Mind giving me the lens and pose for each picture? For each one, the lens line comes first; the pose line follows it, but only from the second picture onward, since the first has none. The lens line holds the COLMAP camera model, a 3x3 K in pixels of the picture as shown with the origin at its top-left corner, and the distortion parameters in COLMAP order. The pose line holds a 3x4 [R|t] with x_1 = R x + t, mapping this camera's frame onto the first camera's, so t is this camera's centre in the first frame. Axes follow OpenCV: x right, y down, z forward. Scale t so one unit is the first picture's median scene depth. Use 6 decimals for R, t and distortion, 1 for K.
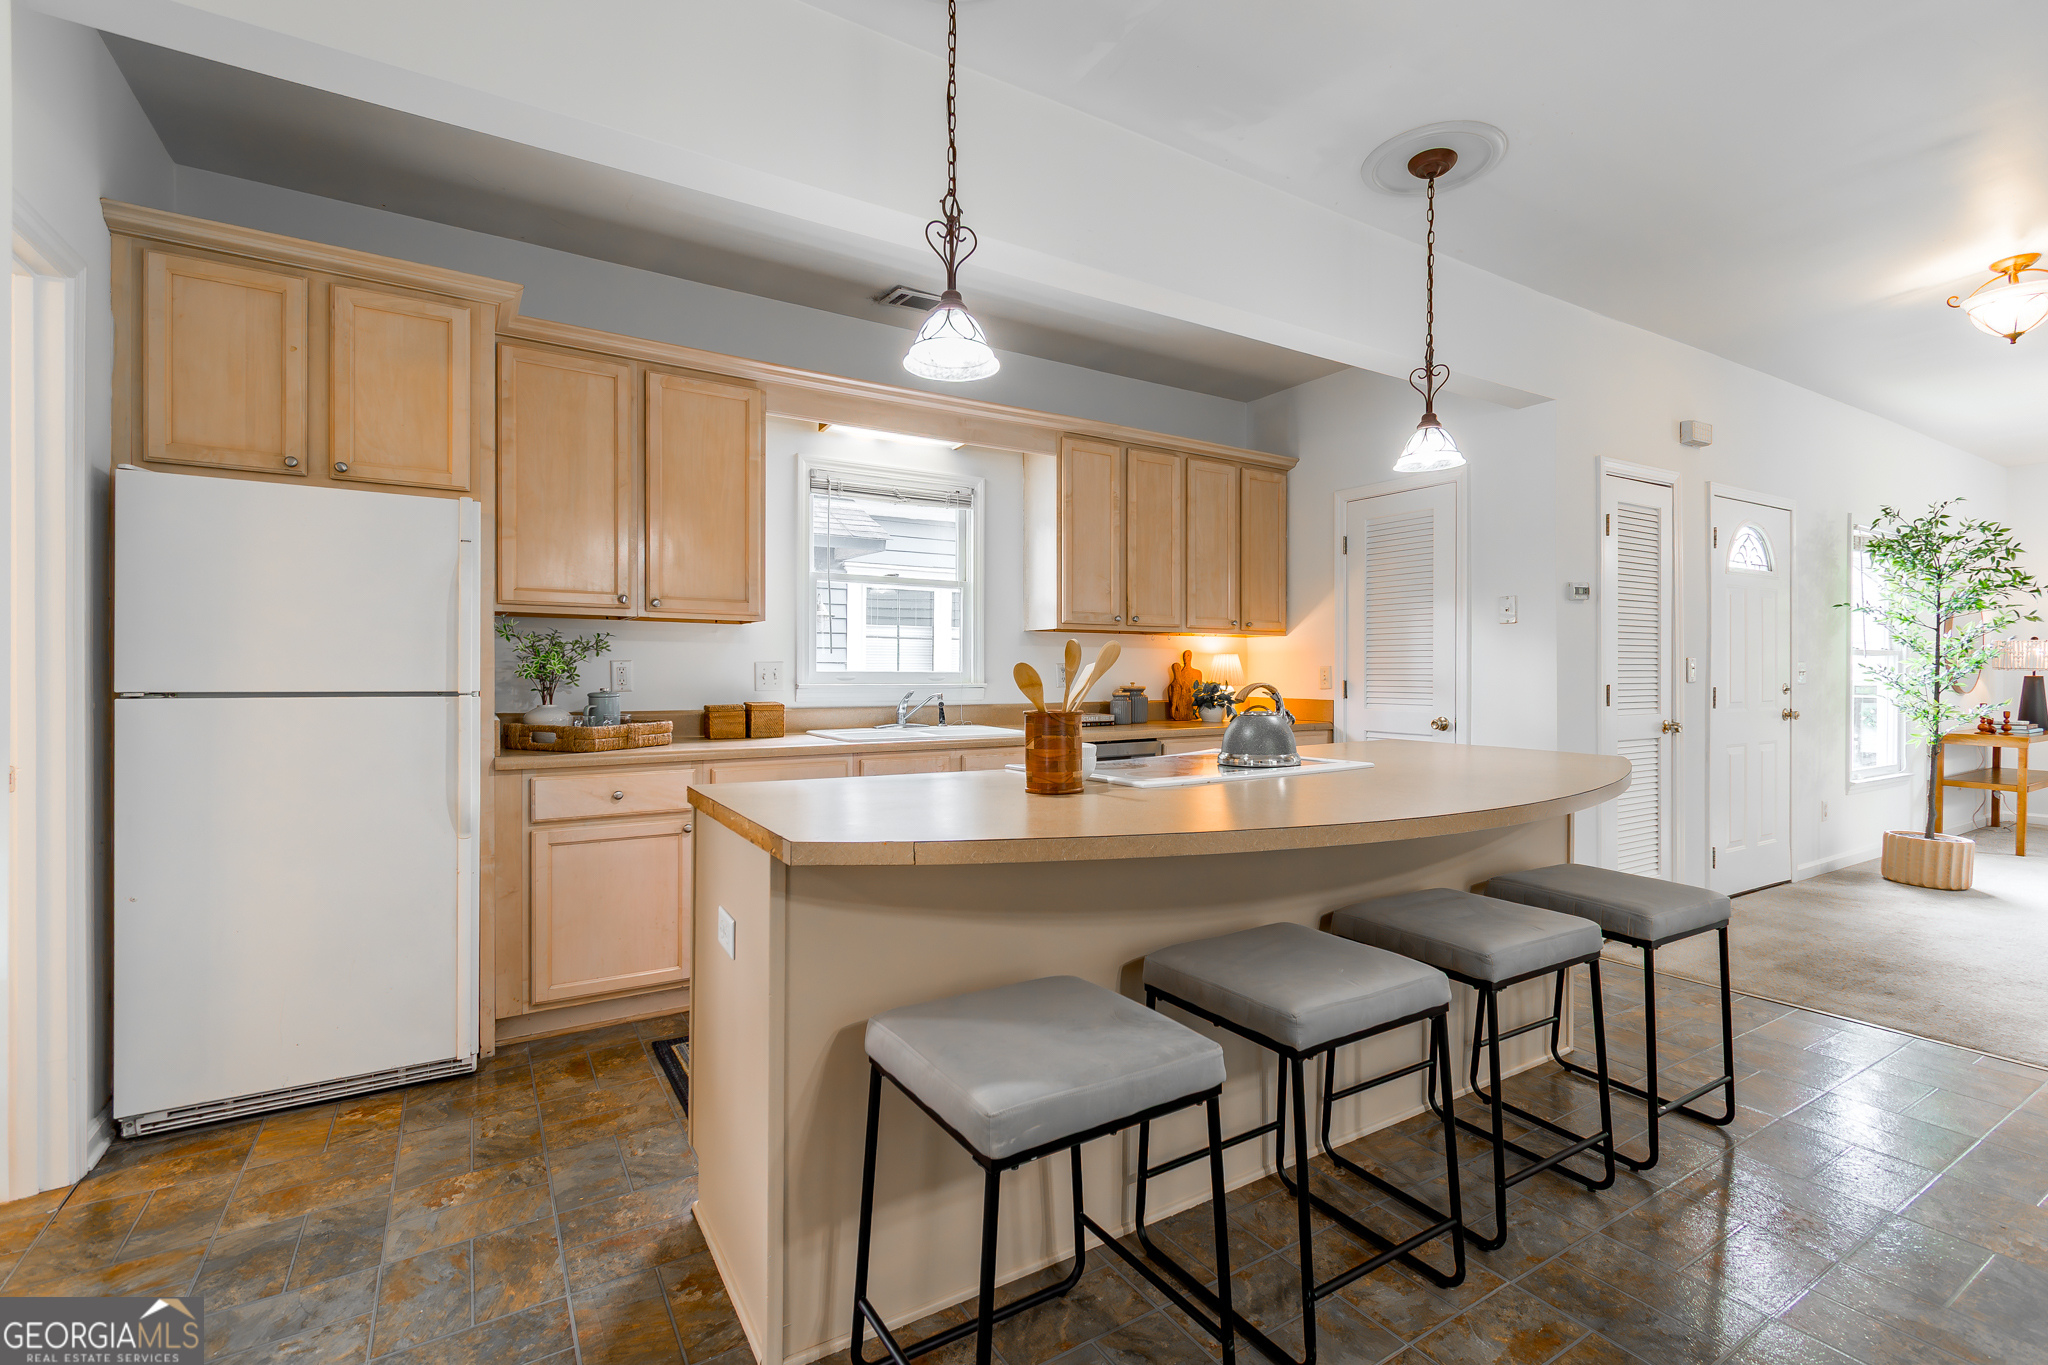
lens RADIAL K [[911.9, 0, 1050.1], [0, 911.9, 677.0], [0, 0, 1]] dist [-0.001072, -0.000653]
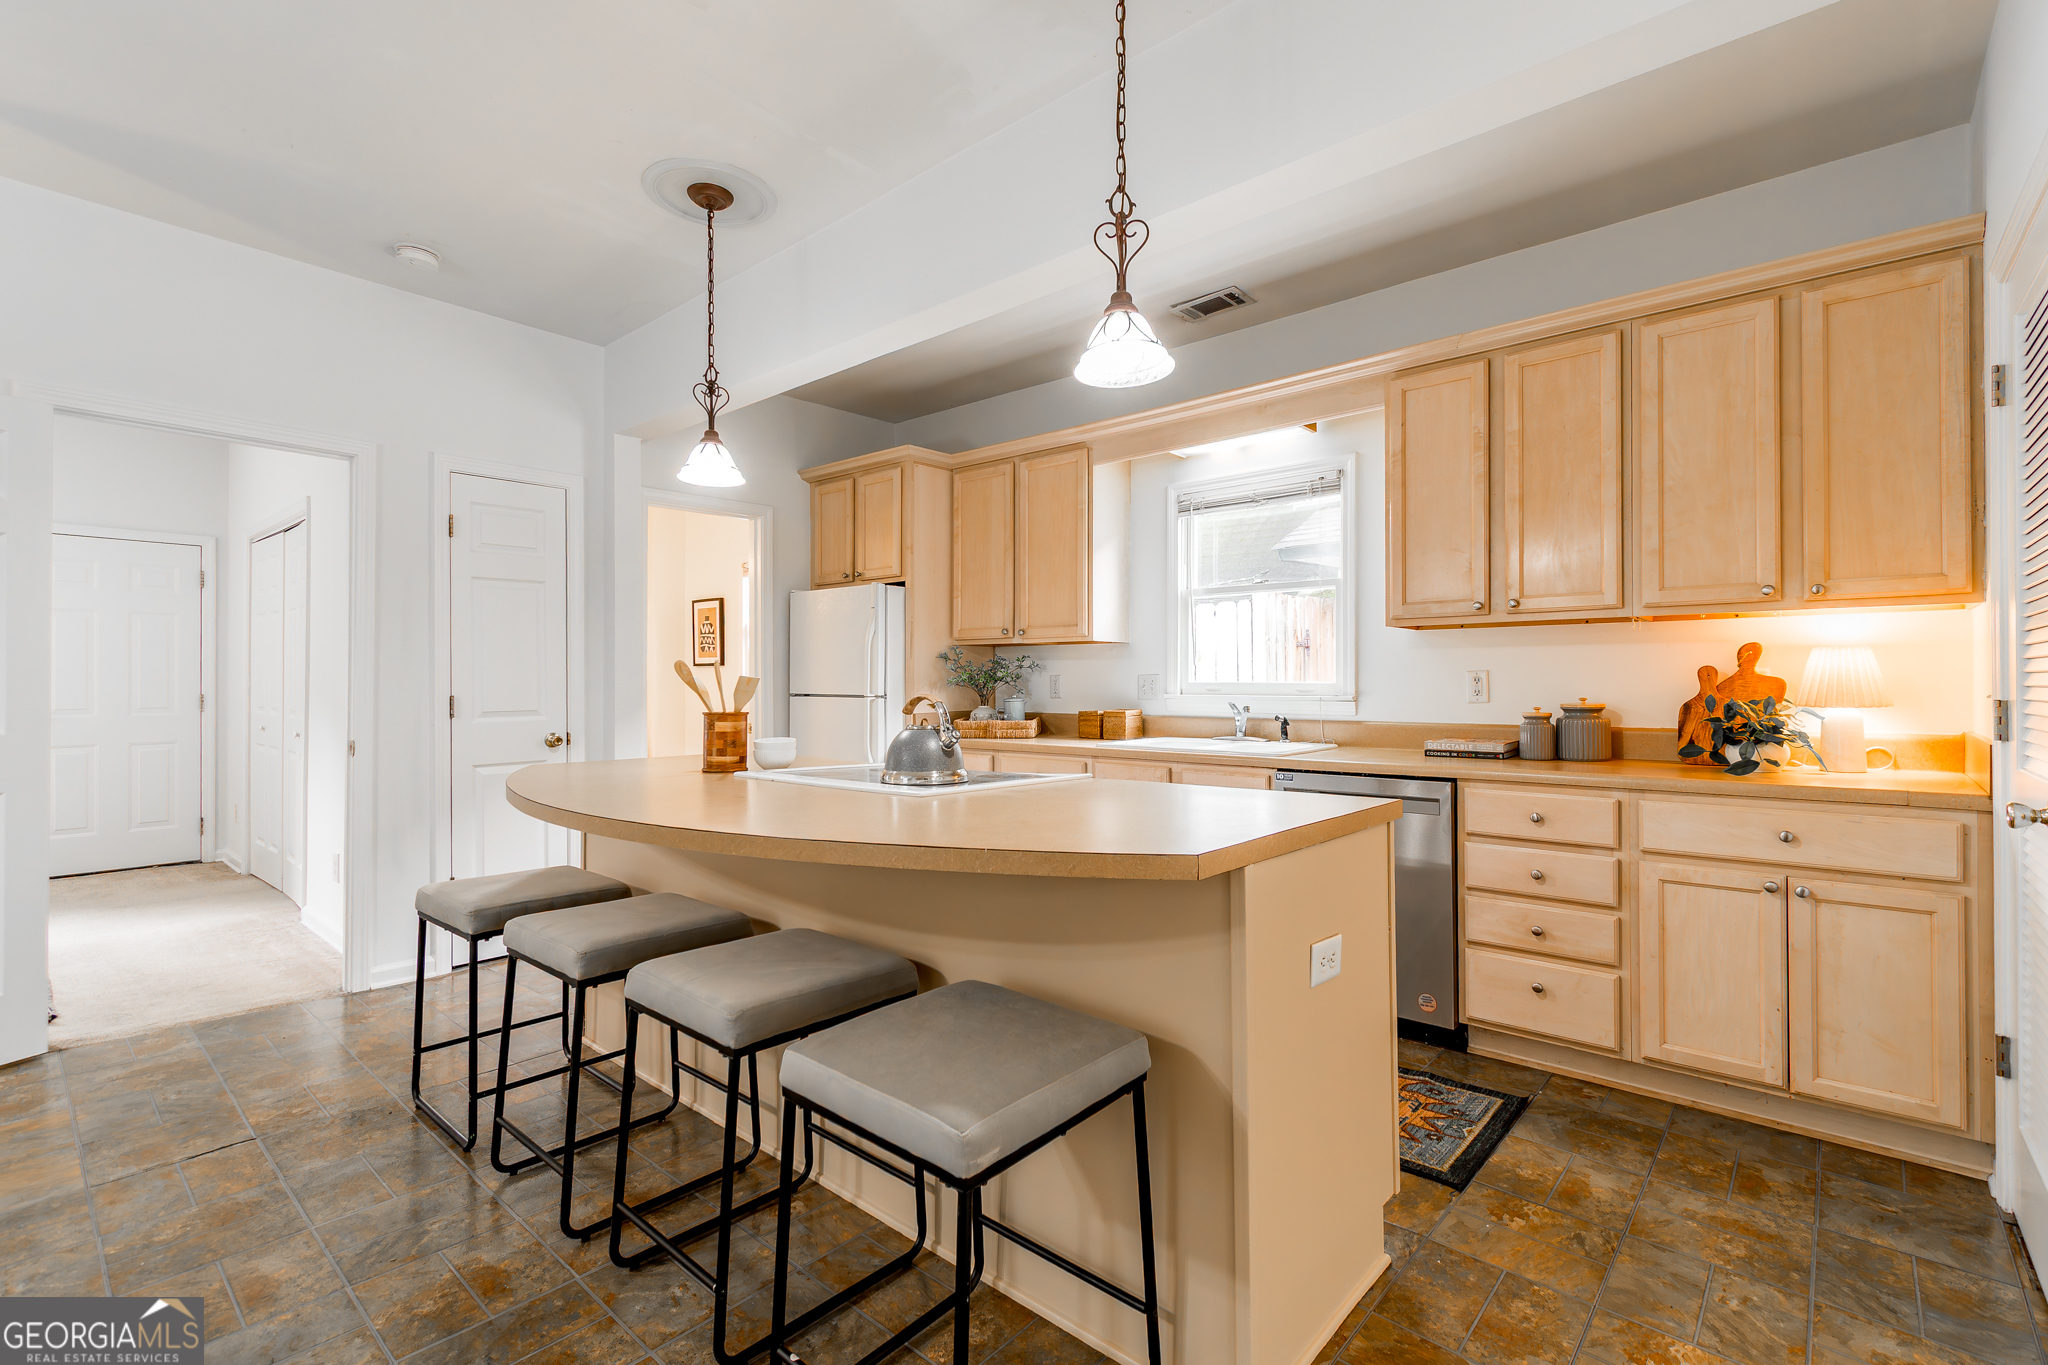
lens RADIAL K [[931.4, 0, 1051.7], [0, 931.4, 678.3], [0, 0, 1]] dist [-0.000666, -0.001222]
pose [[0.281758, -0.007318, -0.959458, 0.687003], [-0.003487, 0.999957, -0.008650, -0.001252], [0.959479, 0.005783, 0.281720, 0.499700]]
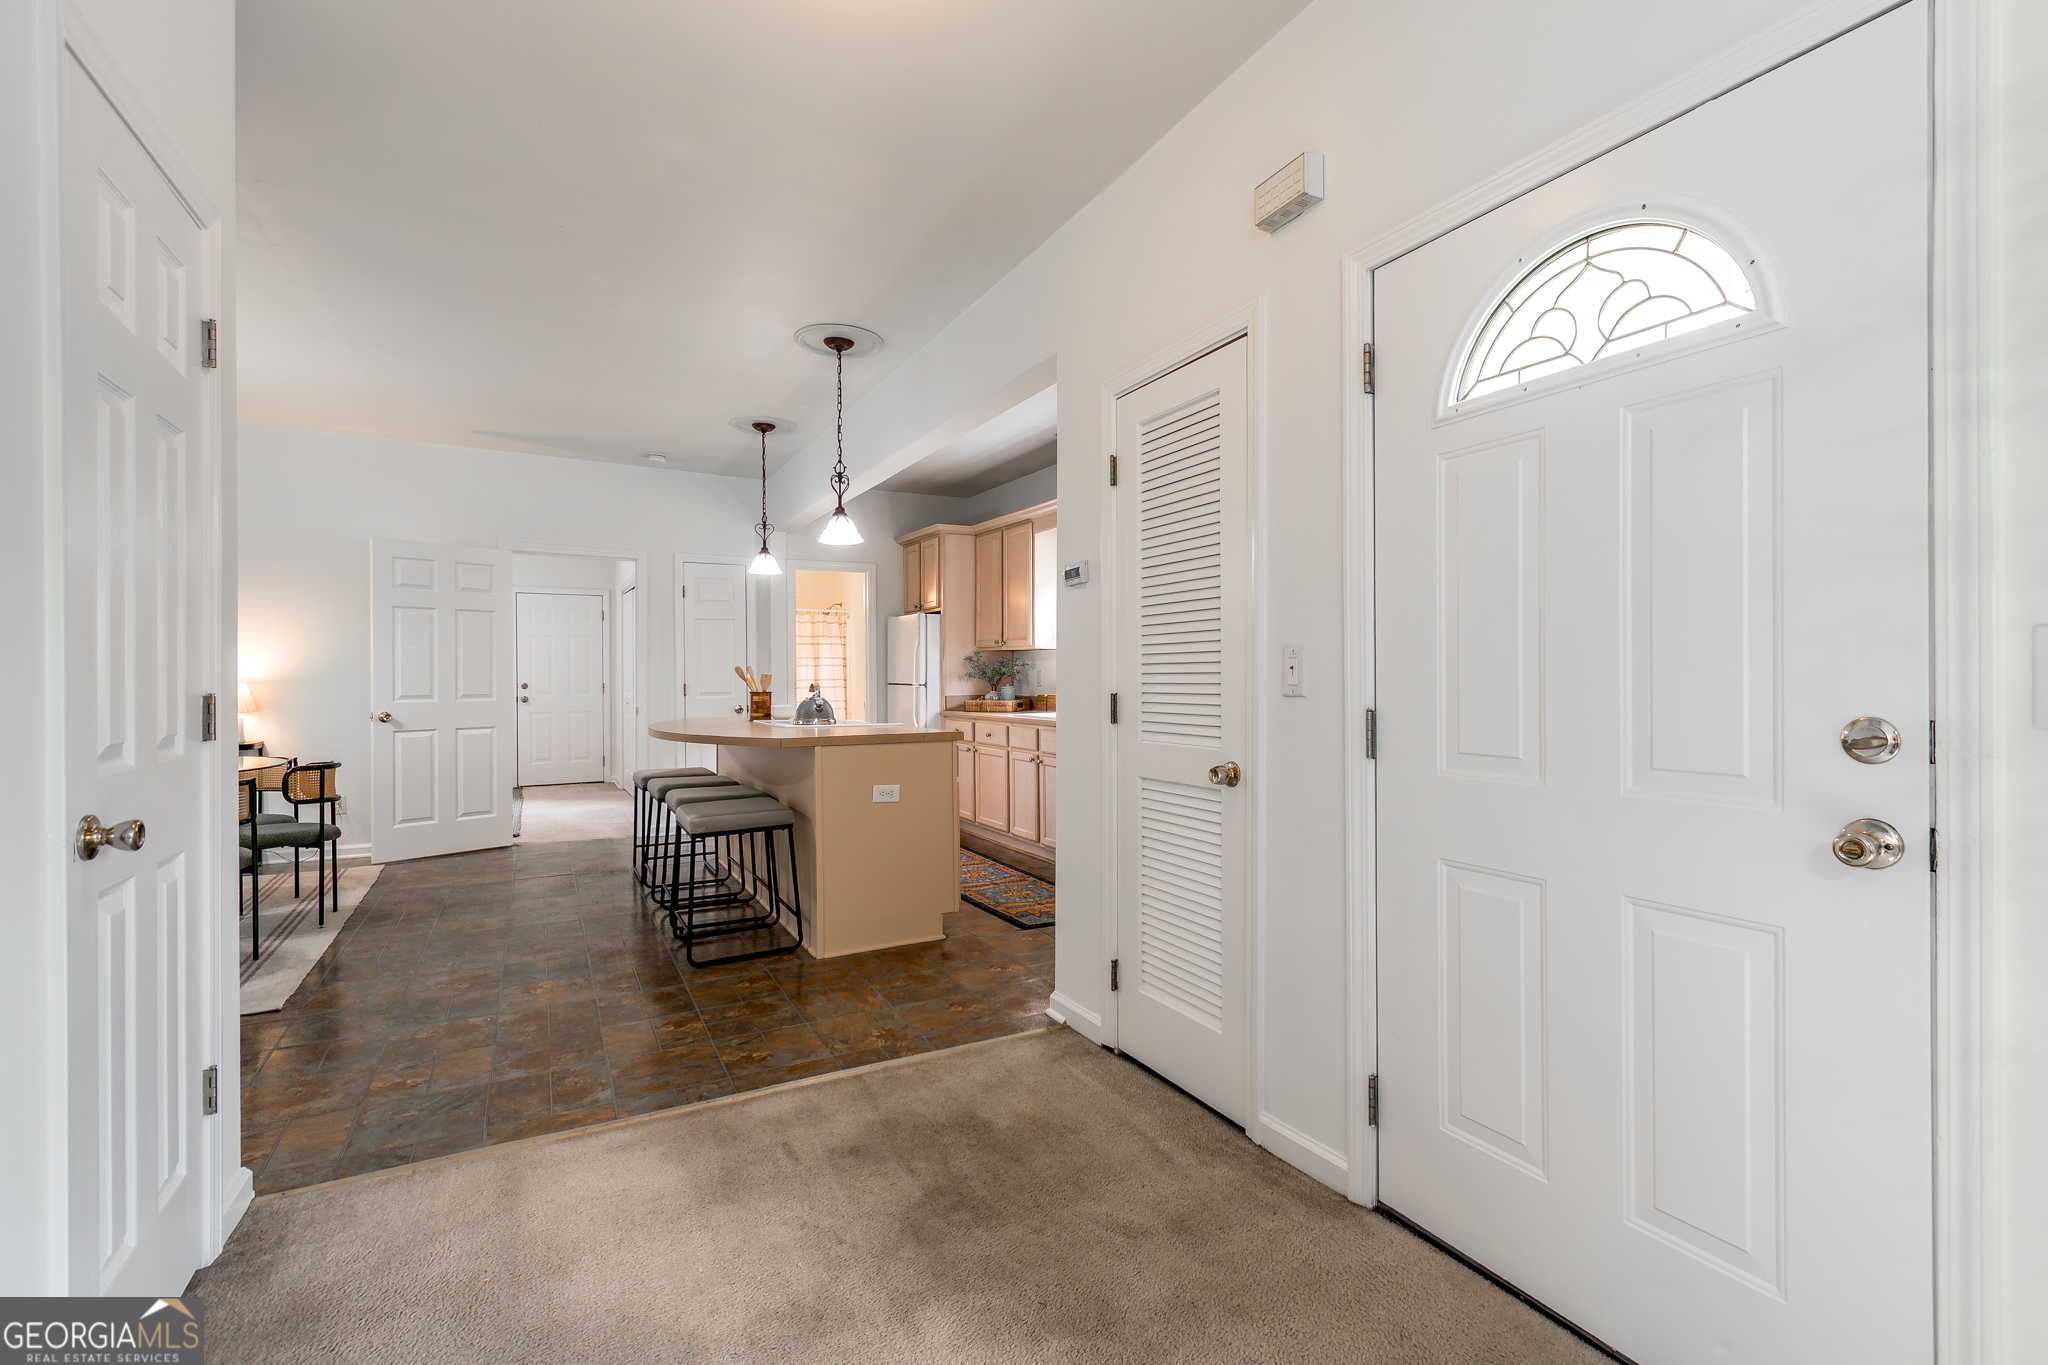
lens RADIAL K [[919.5, 0, 1039.1], [0, 919.5, 679.5], [0, 0, 1]] dist [0.002818, -0.000199]
pose [[-0.064801, 0.001890, -0.997896, 1.244756], [-0.001434, 0.999997, 0.001987, -0.002112], [0.997897, 0.001560, -0.064798, 0.925066]]
